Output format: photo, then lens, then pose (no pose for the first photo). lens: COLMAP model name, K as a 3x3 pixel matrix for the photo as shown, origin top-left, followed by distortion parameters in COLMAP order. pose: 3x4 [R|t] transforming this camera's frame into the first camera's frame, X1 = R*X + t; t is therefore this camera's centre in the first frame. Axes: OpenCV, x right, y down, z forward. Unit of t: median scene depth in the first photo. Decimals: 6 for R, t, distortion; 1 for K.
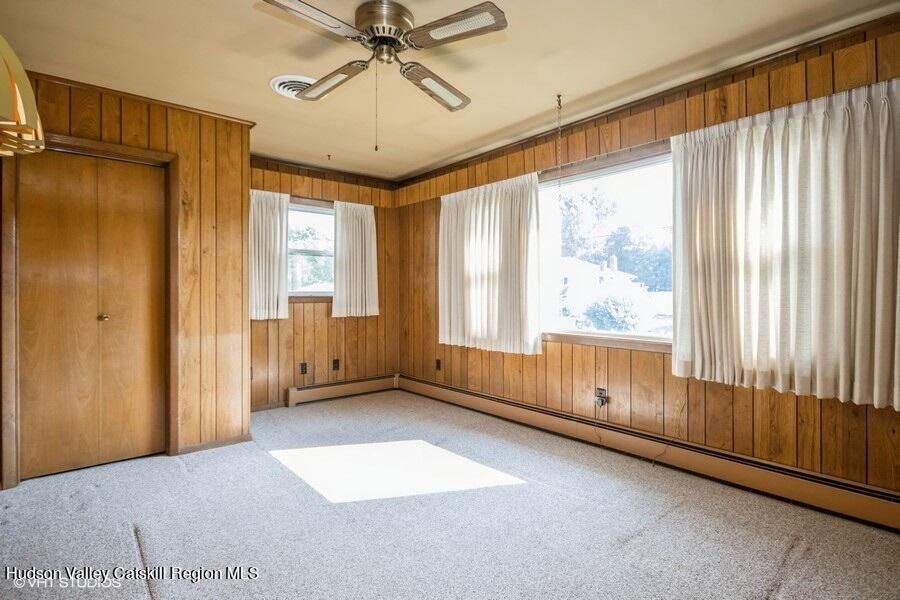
lens RADIAL K [[462.0, 0, 450.3], [0, 462.0, 295.2], [0, 0, 1]] dist [0.002783, 0.000243]
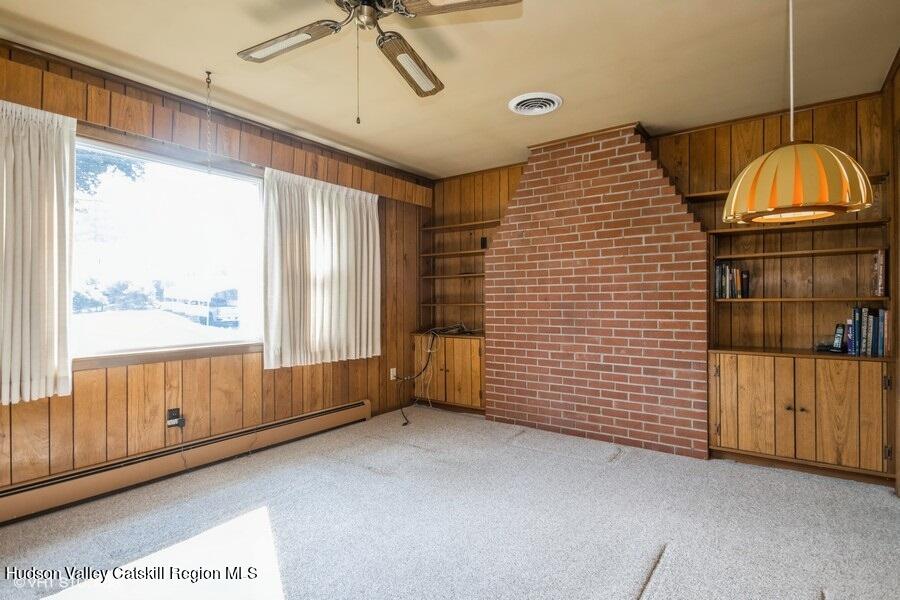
lens RADIAL K [[474.6, 0, 453.4], [0, 474.6, 305.5], [0, 0, 1]] dist [0.003641, 0.000434]
pose [[-0.260609, -0.009868, 0.965394, -0.883760], [0.010058, 0.999866, 0.012935, -0.000552], [-0.965392, 0.013081, -0.260475, 0.932664]]
